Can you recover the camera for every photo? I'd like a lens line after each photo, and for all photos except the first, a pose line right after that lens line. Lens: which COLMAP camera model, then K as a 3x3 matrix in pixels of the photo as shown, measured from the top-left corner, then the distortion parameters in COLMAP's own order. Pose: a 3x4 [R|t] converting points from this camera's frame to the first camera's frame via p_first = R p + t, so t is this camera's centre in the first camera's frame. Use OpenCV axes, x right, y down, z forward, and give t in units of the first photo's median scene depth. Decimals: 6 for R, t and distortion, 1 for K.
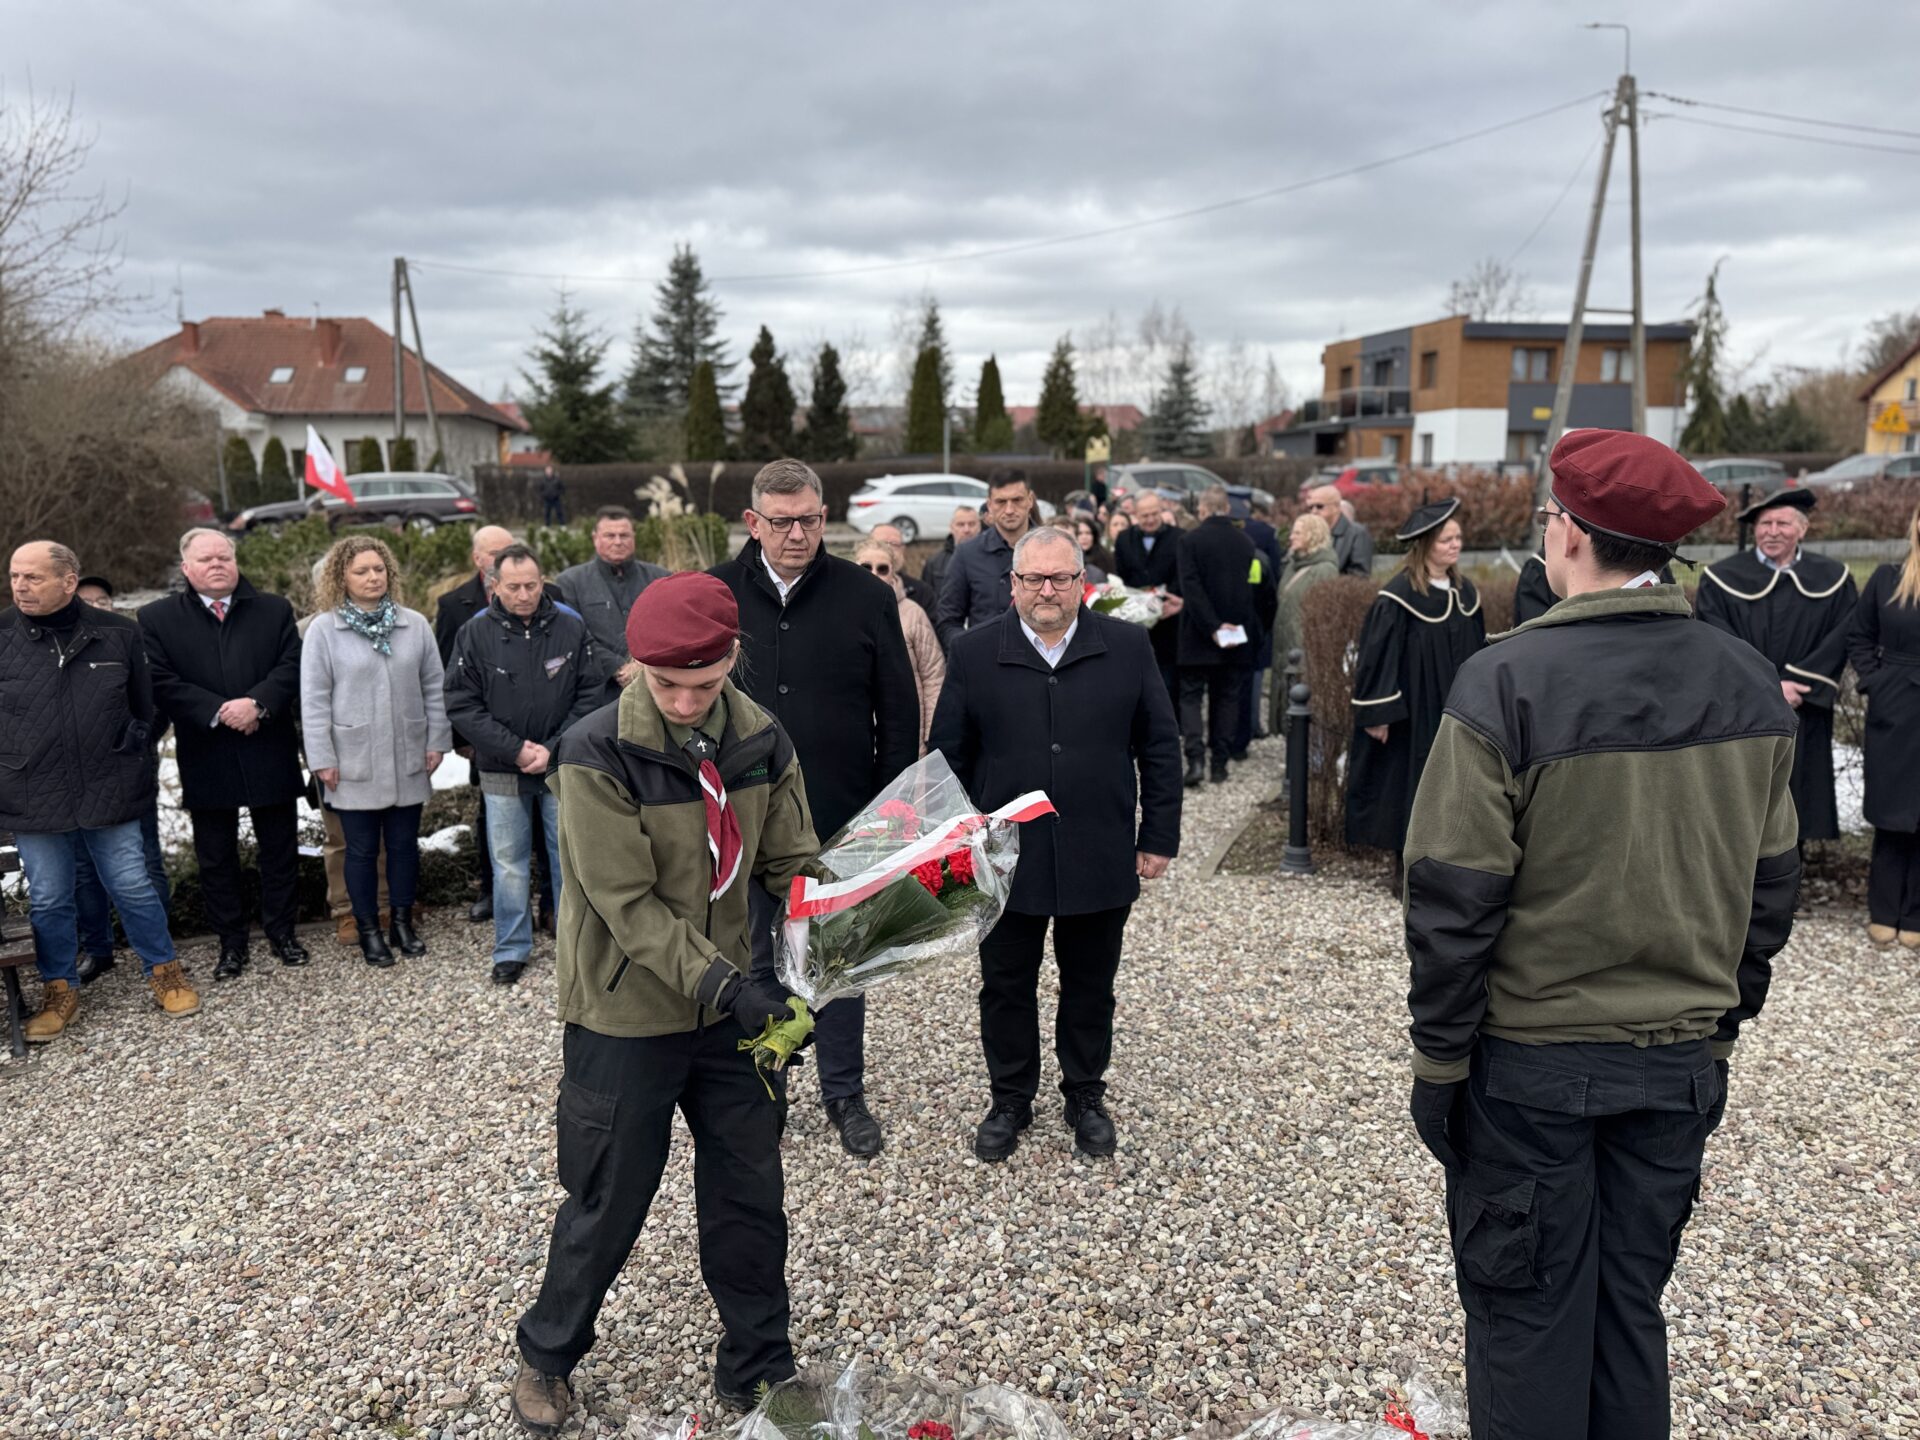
lens RADIAL K [[1372.1, 0, 955.2], [0, 1372.1, 724.9], [0, 0, 1]] dist [0.003469, -0.011063]
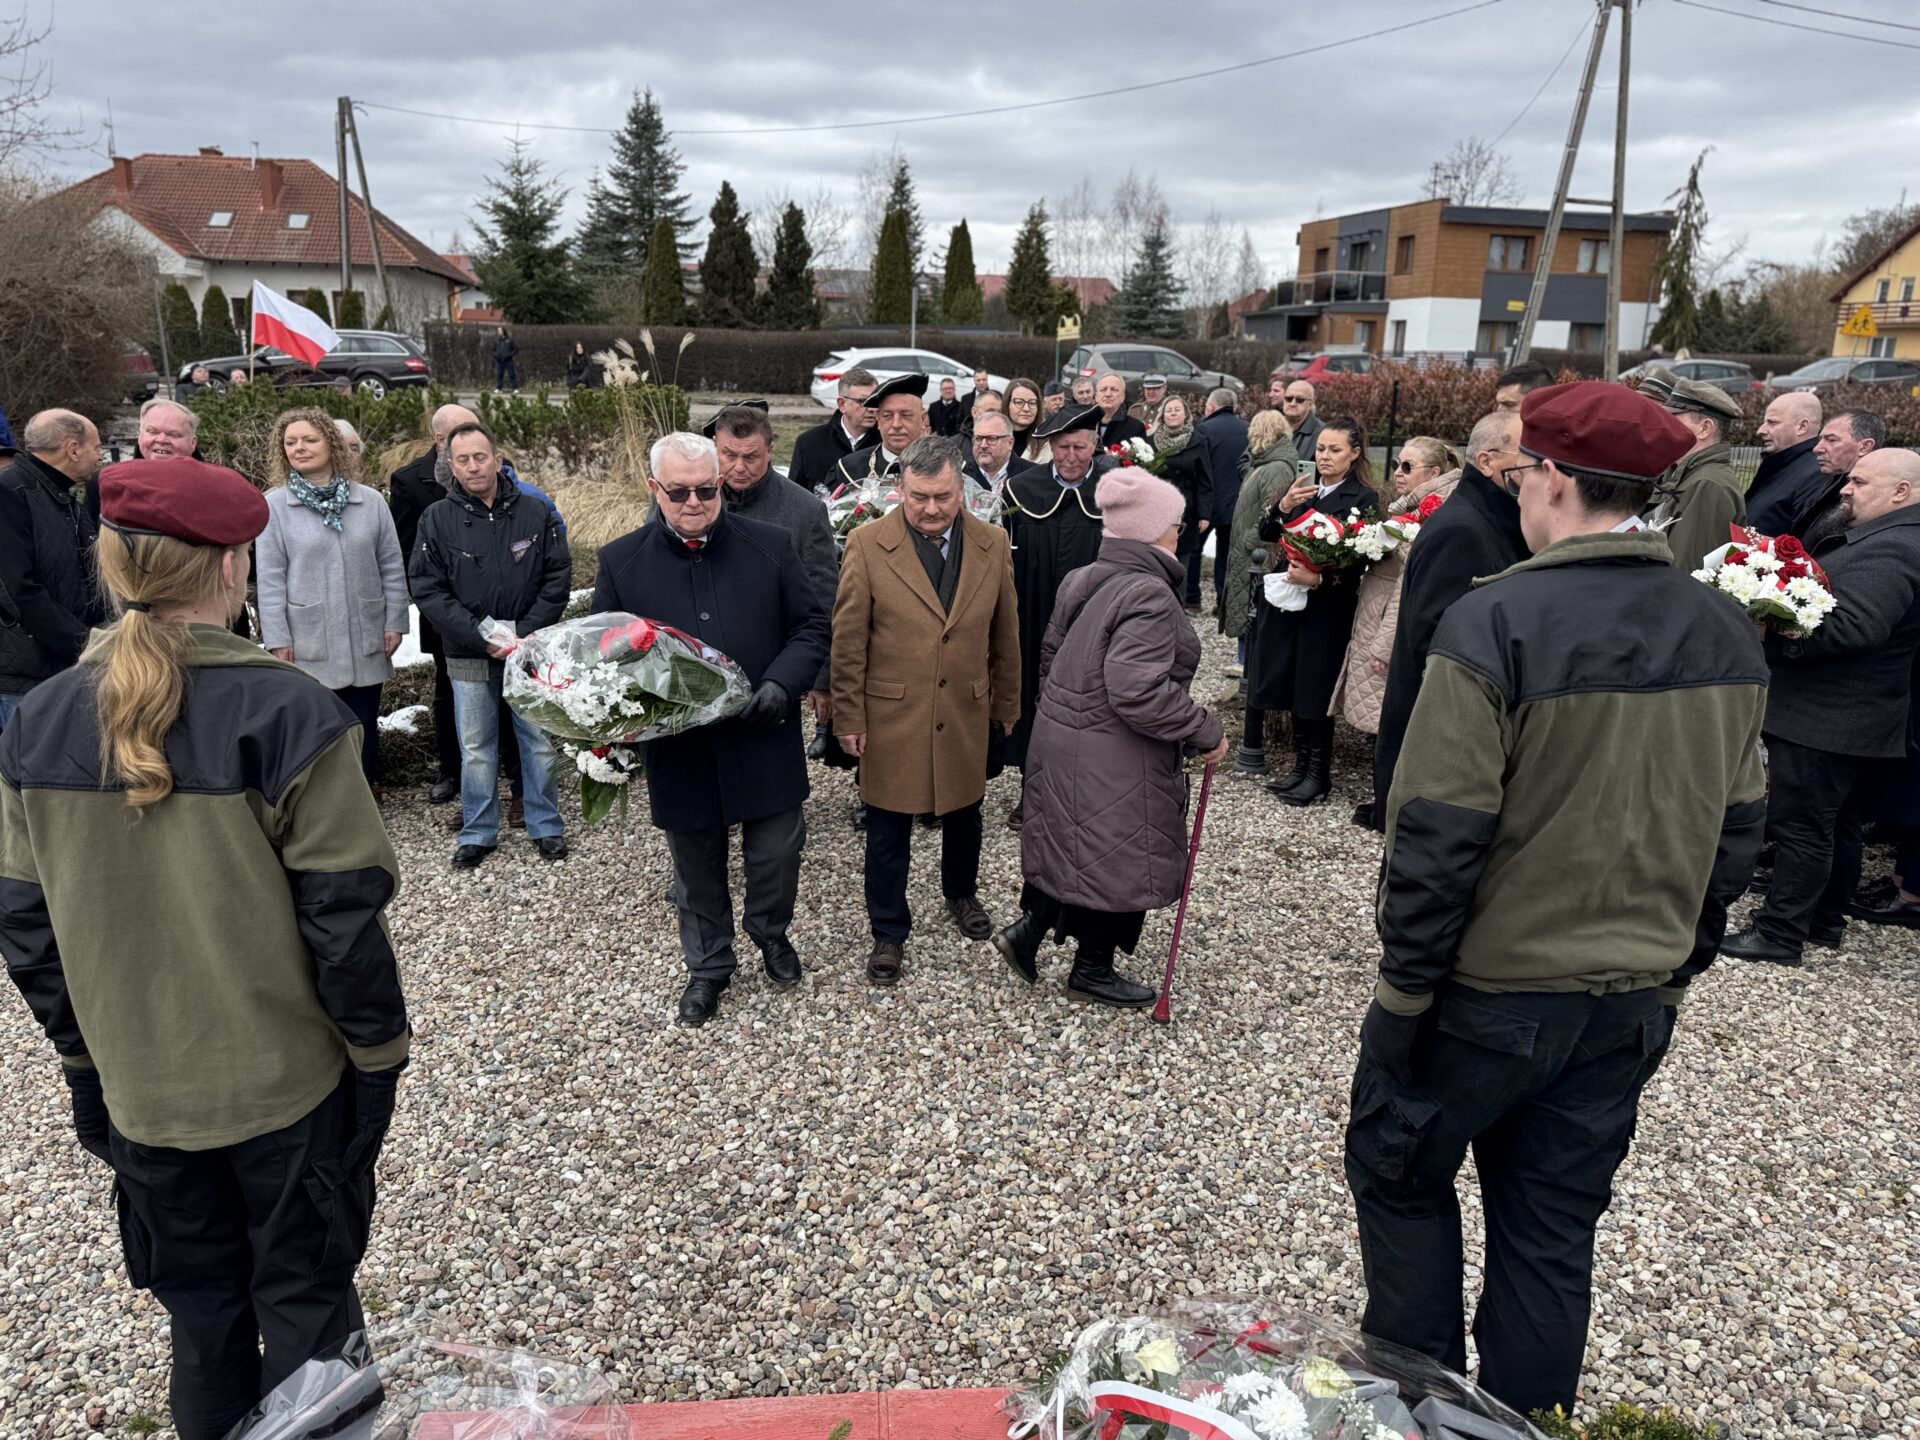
lens RADIAL K [[1370.0, 0, 955.5], [0, 1370.0, 723.7], [0, 0, 1]] dist [0.017034, -0.026441]
pose [[0.999200, 0.023714, 0.032201, -0.005999], [-0.026481, 0.995733, 0.088399, -0.019855], [-0.029968, -0.089181, 0.995564, -0.007154]]
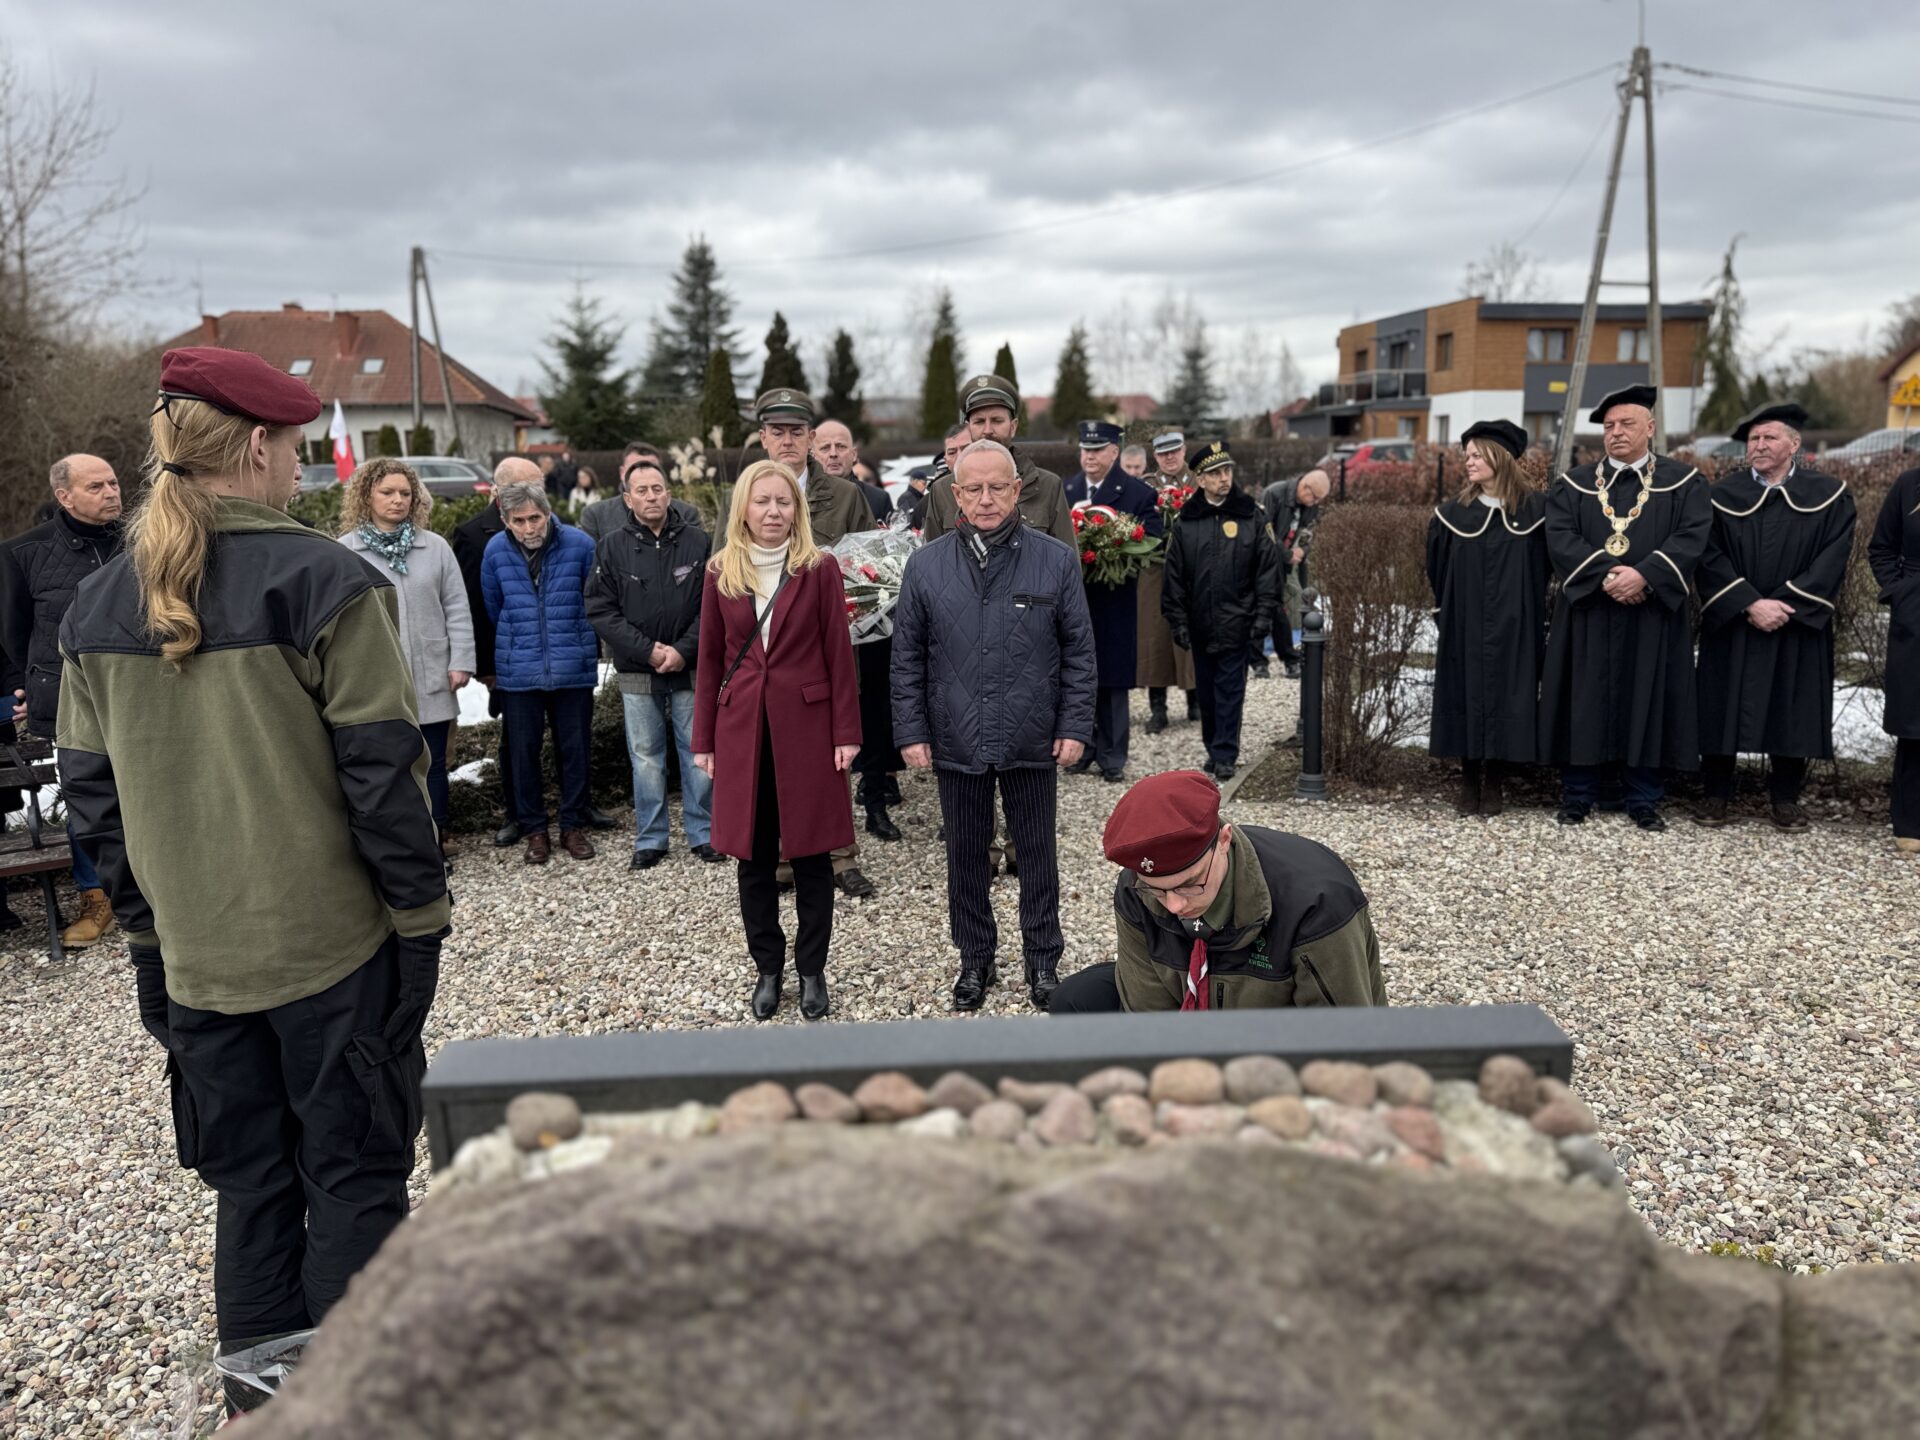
lens RADIAL K [[1370.0, 0, 955.5], [0, 1370.0, 723.7], [0, 0, 1]] dist [0.017034, -0.026441]
pose [[0.999917, -0.005632, -0.011580, -0.000366], [0.005631, 0.999984, -0.000130, 0.085199], [0.011581, 0.000065, 0.999933, -0.019495]]
